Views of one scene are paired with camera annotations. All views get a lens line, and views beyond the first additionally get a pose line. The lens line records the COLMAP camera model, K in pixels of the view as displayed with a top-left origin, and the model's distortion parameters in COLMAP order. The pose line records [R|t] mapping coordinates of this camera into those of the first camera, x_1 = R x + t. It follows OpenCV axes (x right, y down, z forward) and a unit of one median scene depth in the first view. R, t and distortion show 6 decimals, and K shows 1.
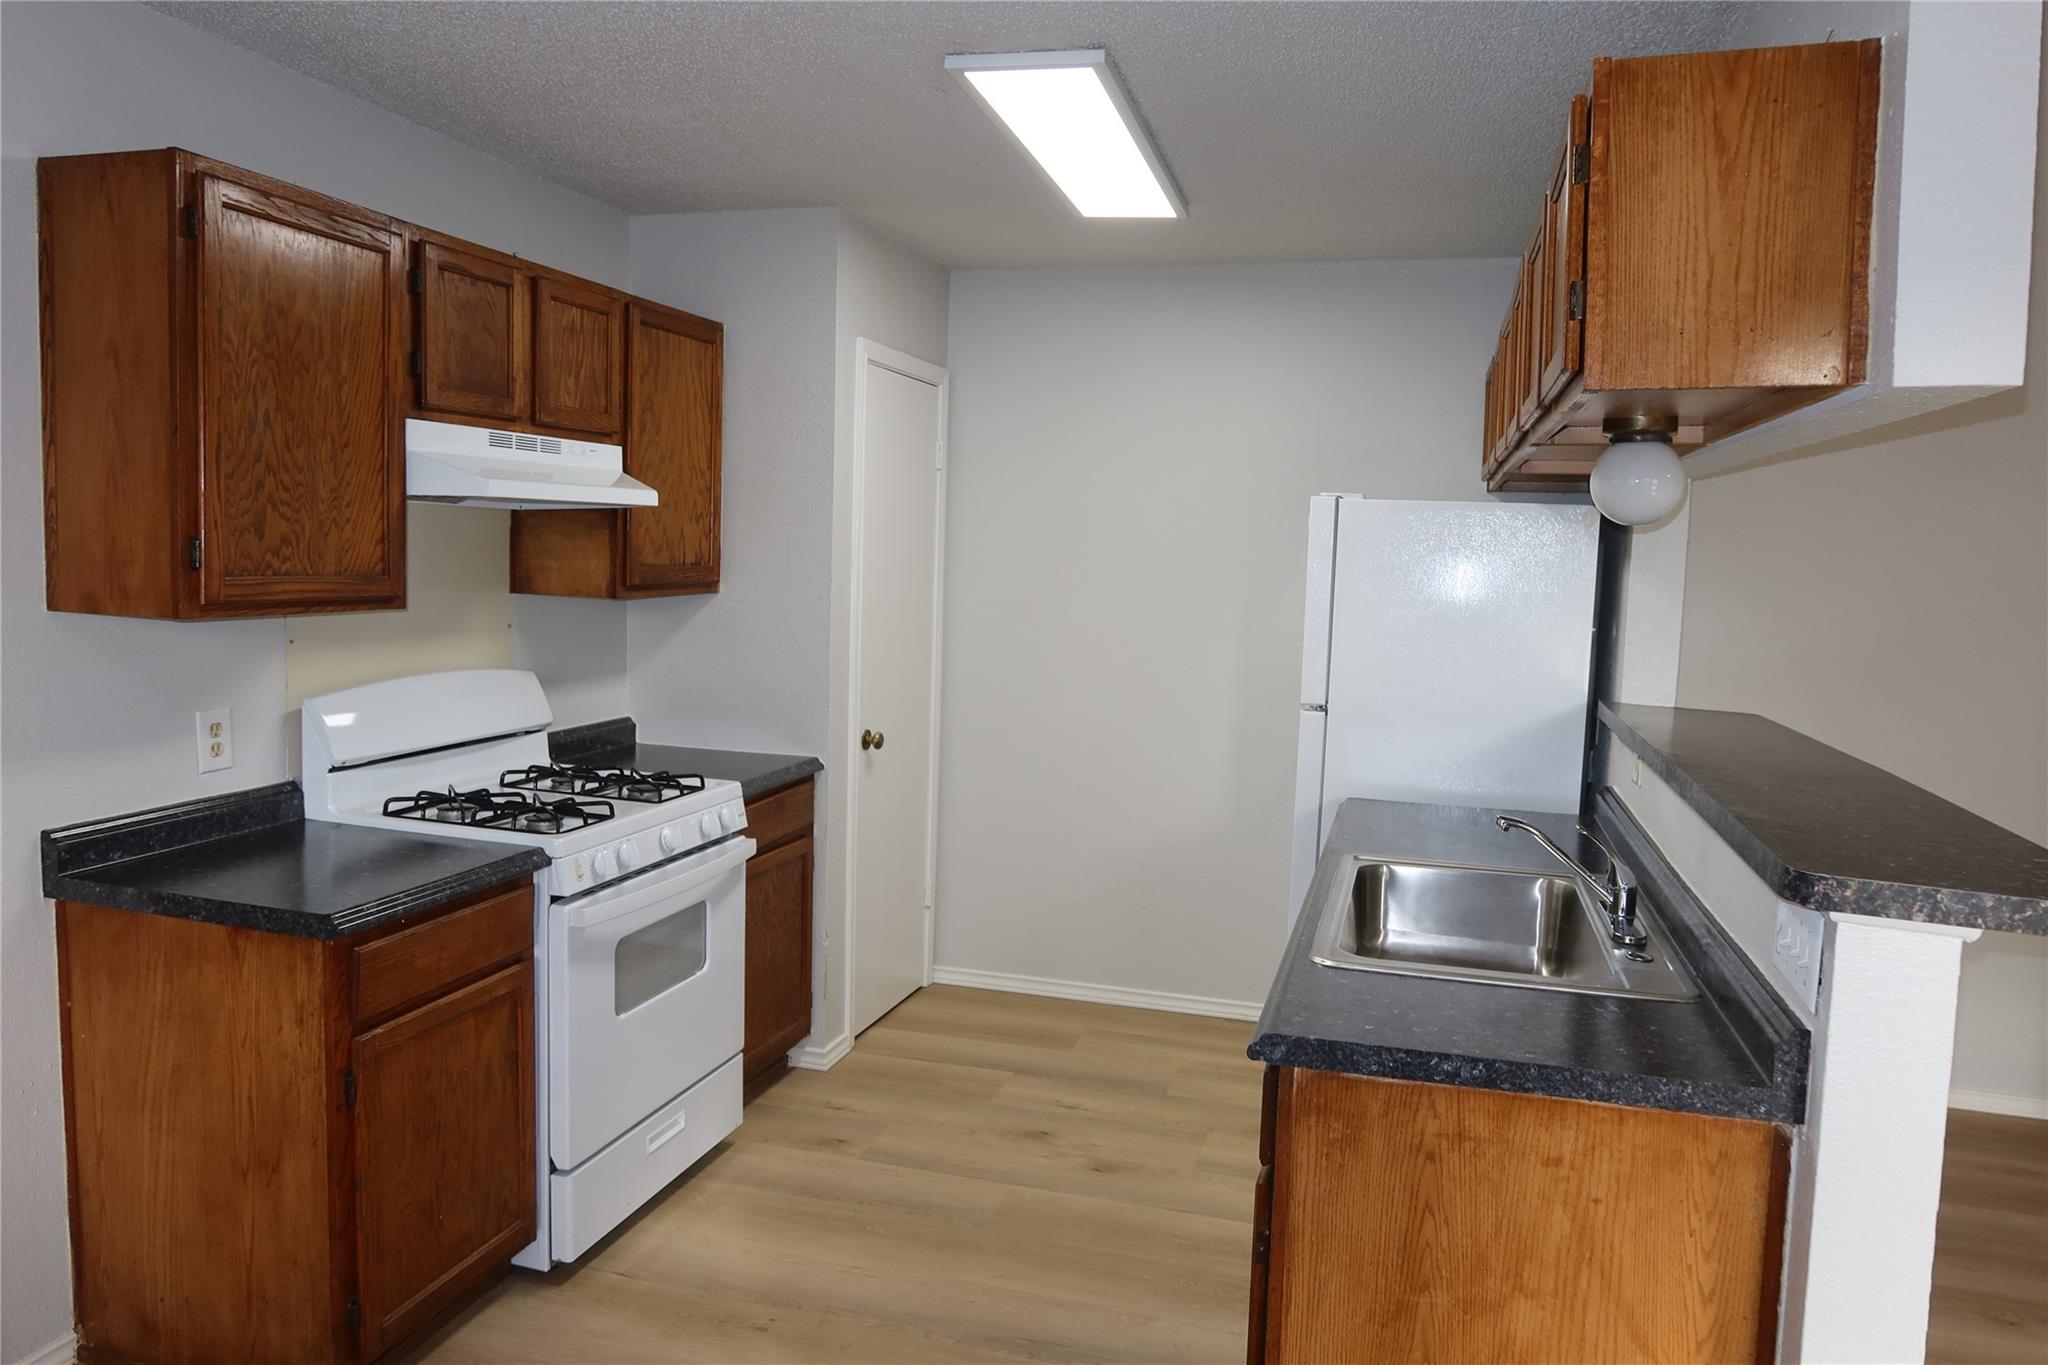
lens RADIAL K [[1408.0, 0, 1017.9], [0, 1408.0, 681.3], [0, 0, 1]] dist [-0.018027, 0.007497]
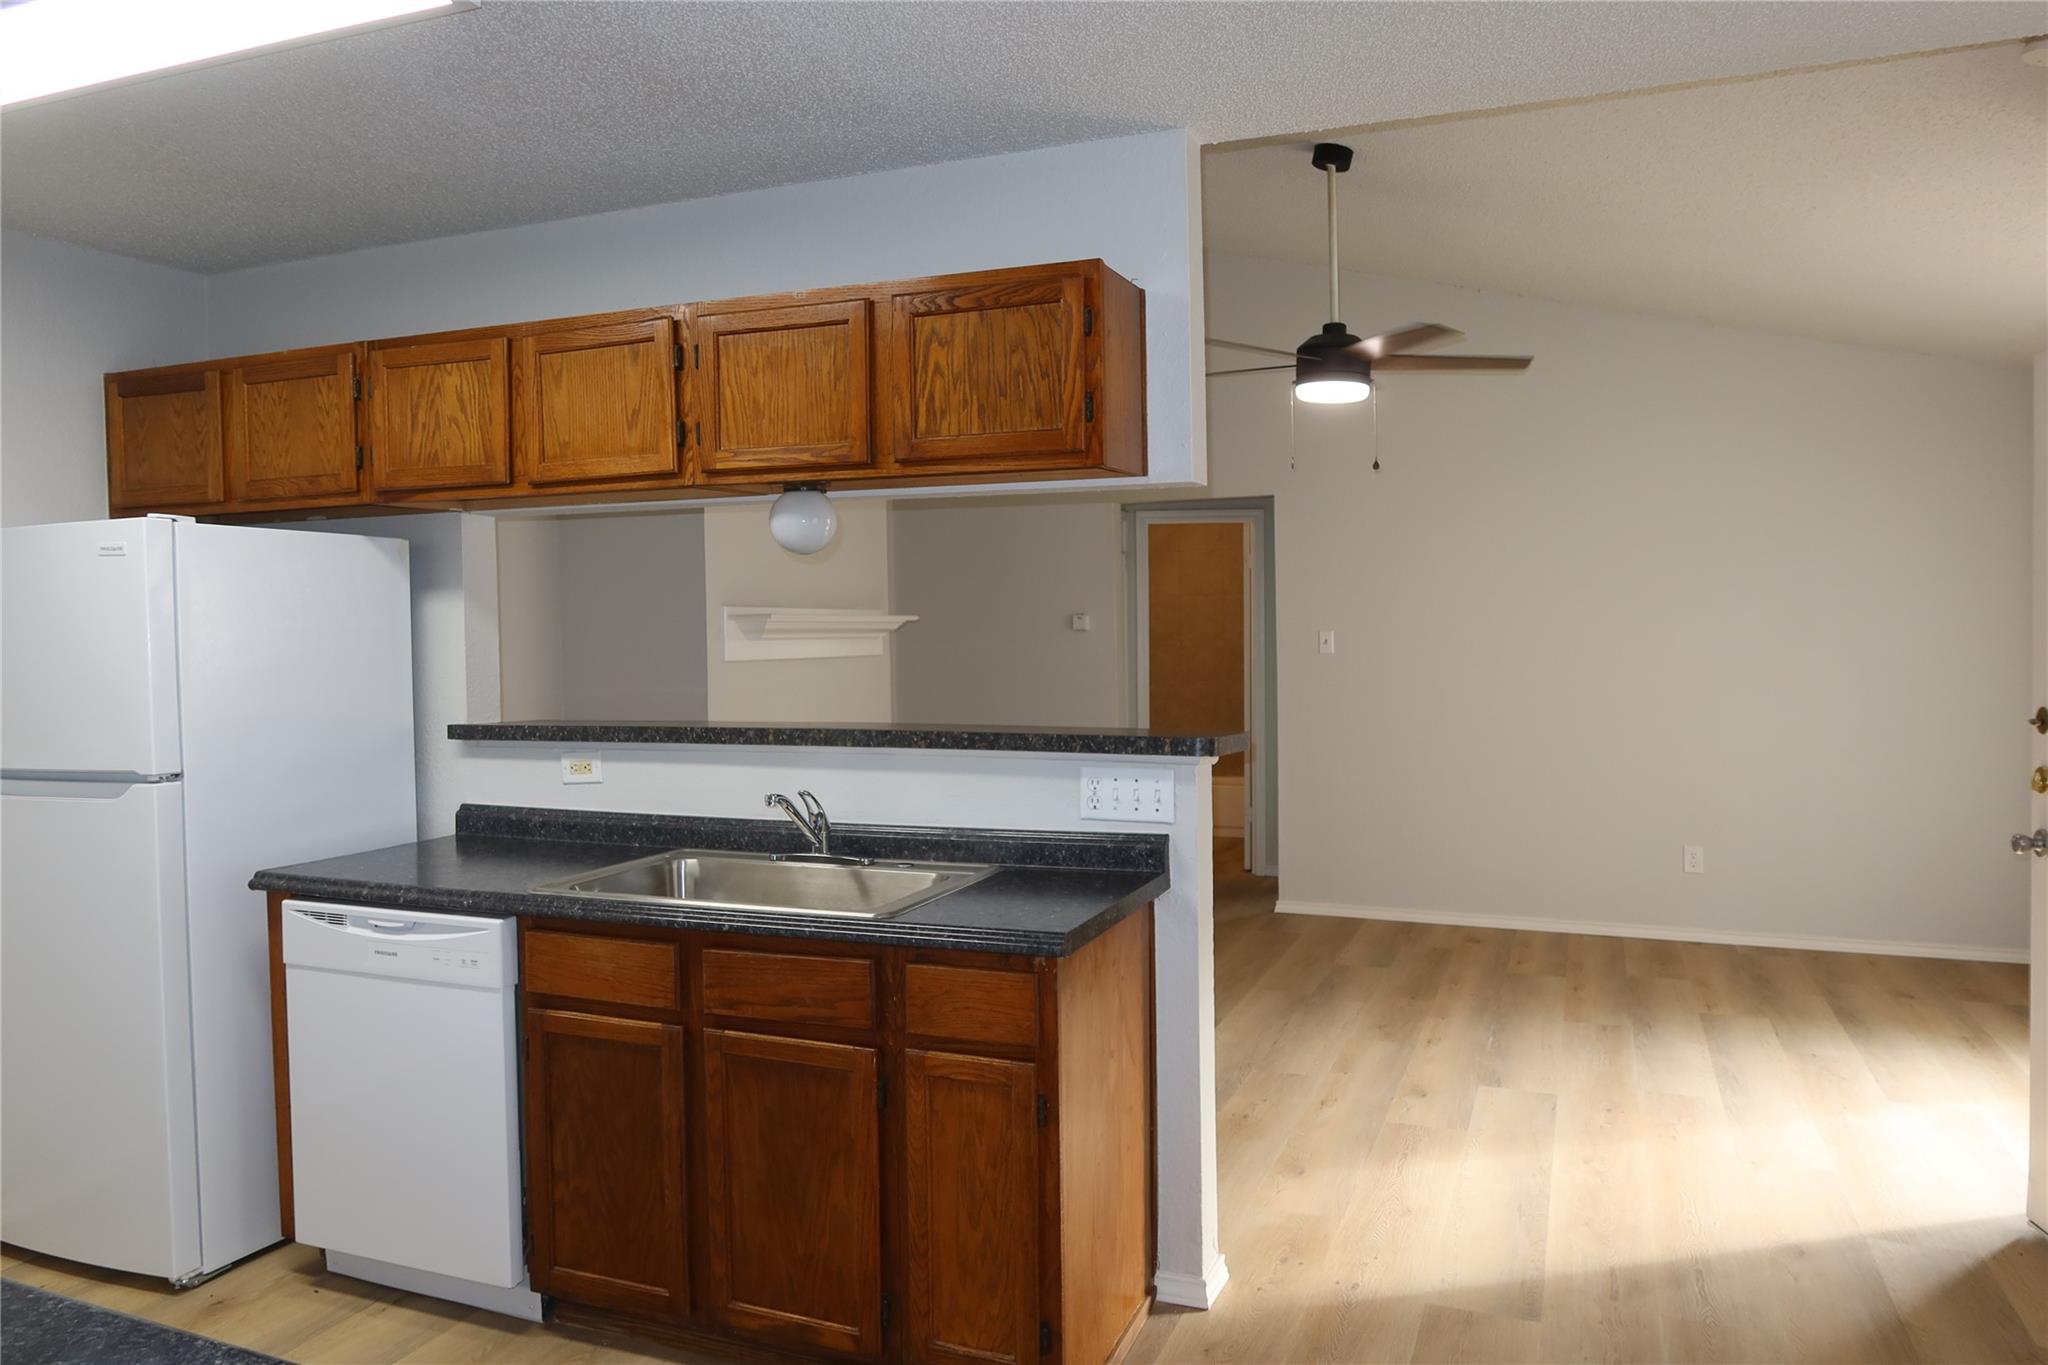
lens RADIAL K [[1408.0, 0, 1016.5], [0, 1408.0, 684.1], [0, 0, 1]] dist [-0.018027, 0.007497]
pose [[0.109516, -0.071172, 0.991434, -1.130260], [0.107812, 0.992399, 0.059332, -0.064196], [-0.988121, 0.100390, 0.116356, 0.894994]]
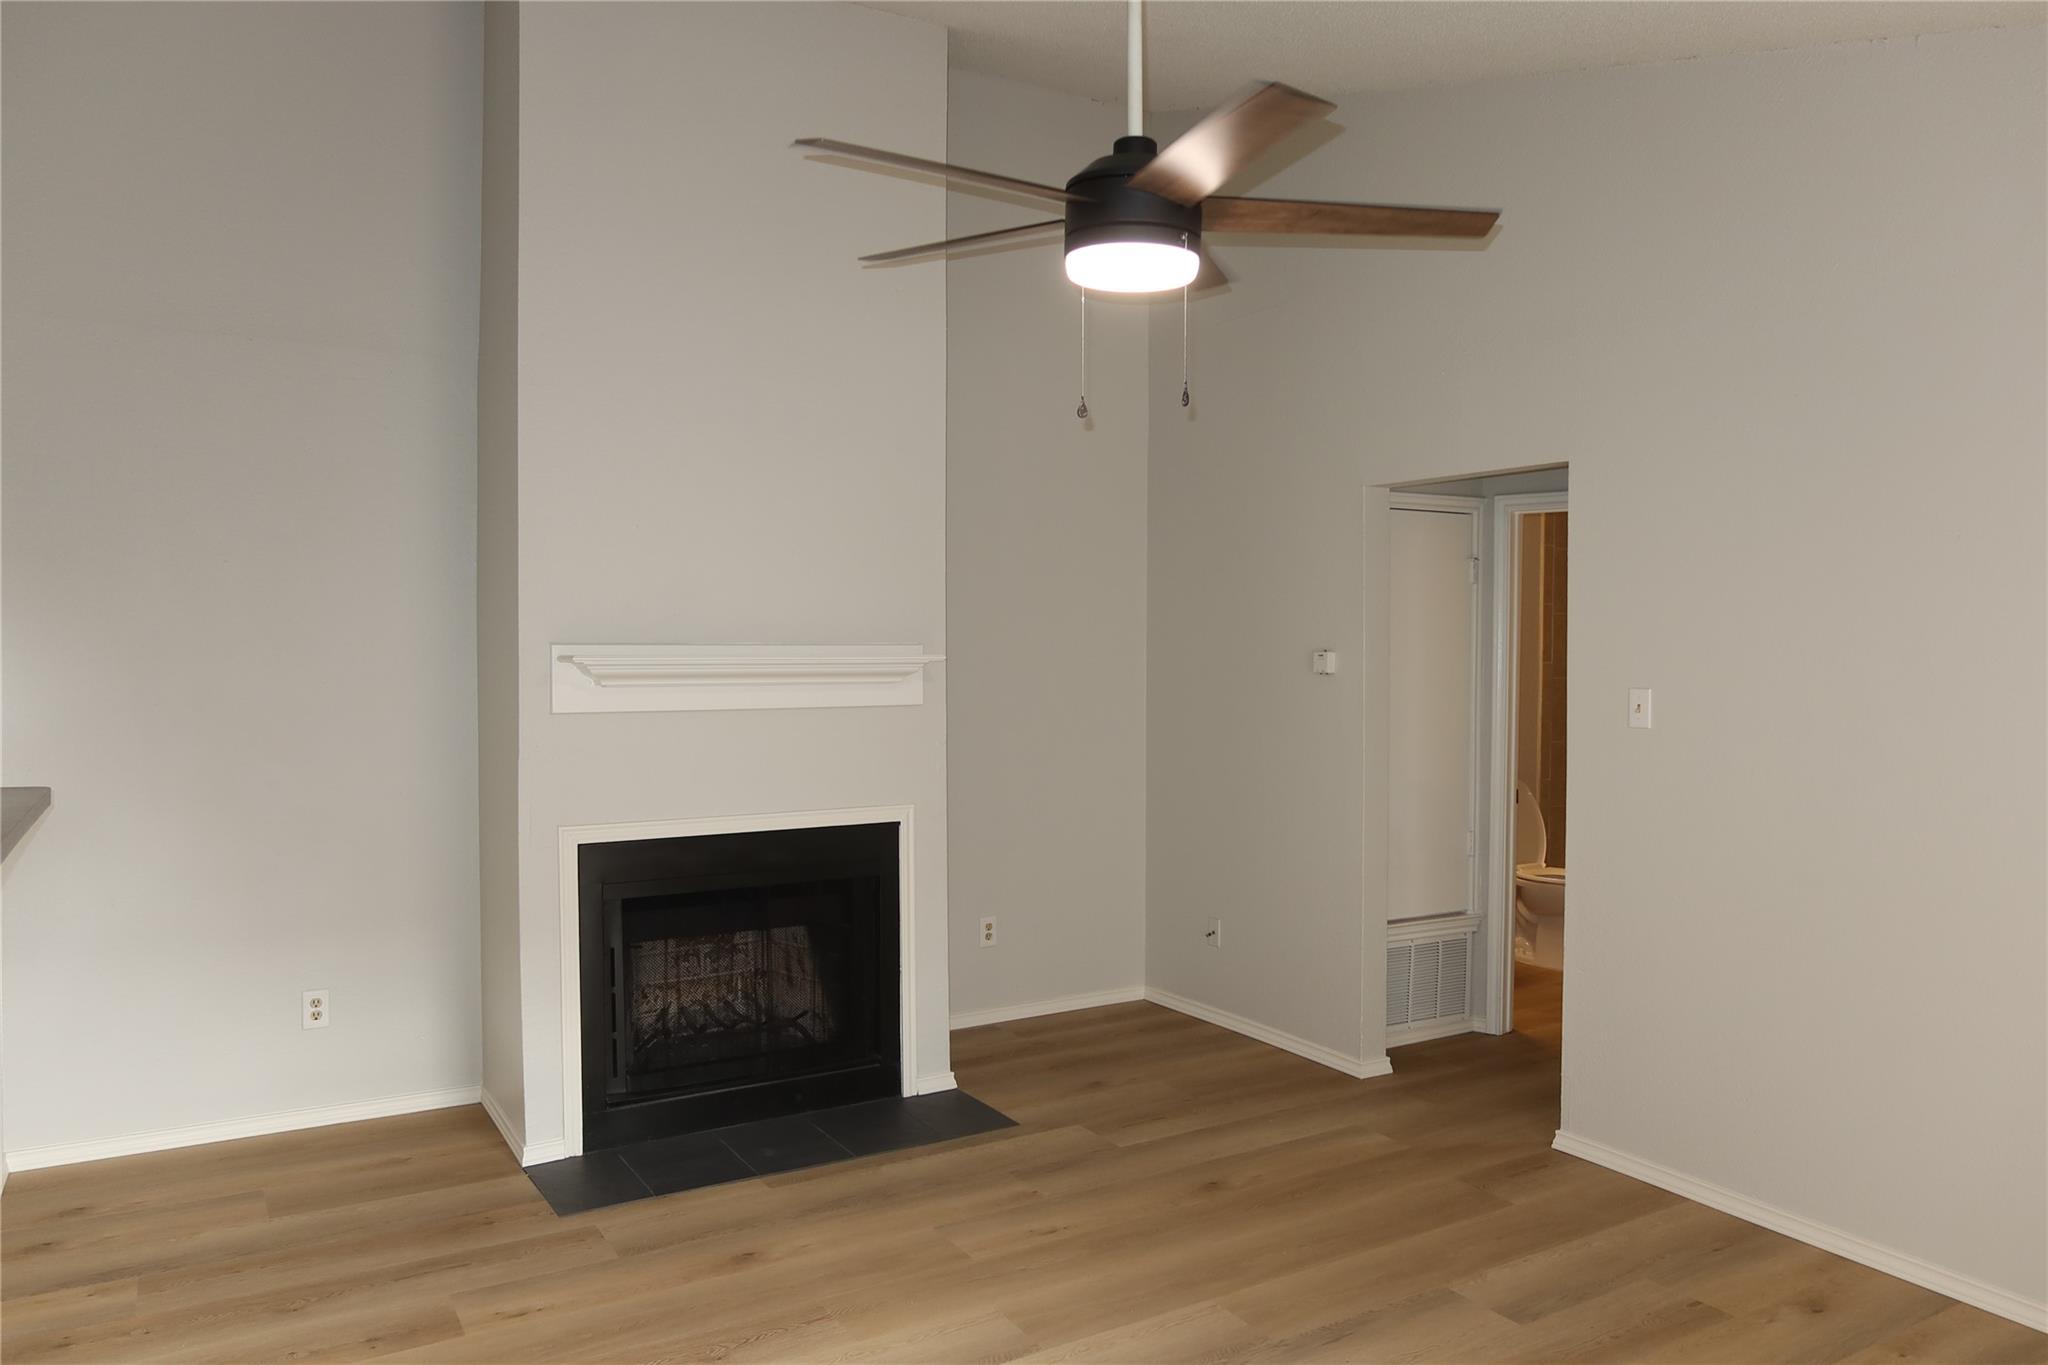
lens RADIAL K [[1408.0, 0, 1013.0], [0, 1408.0, 687.1], [0, 0, 1]] dist [-0.018027, 0.007497]
pose [[0.681247, -0.055686, 0.729932, 0.516660], [0.088075, 0.996095, -0.006210, 0.035955], [-0.726736, 0.068519, 0.683491, -0.336770]]
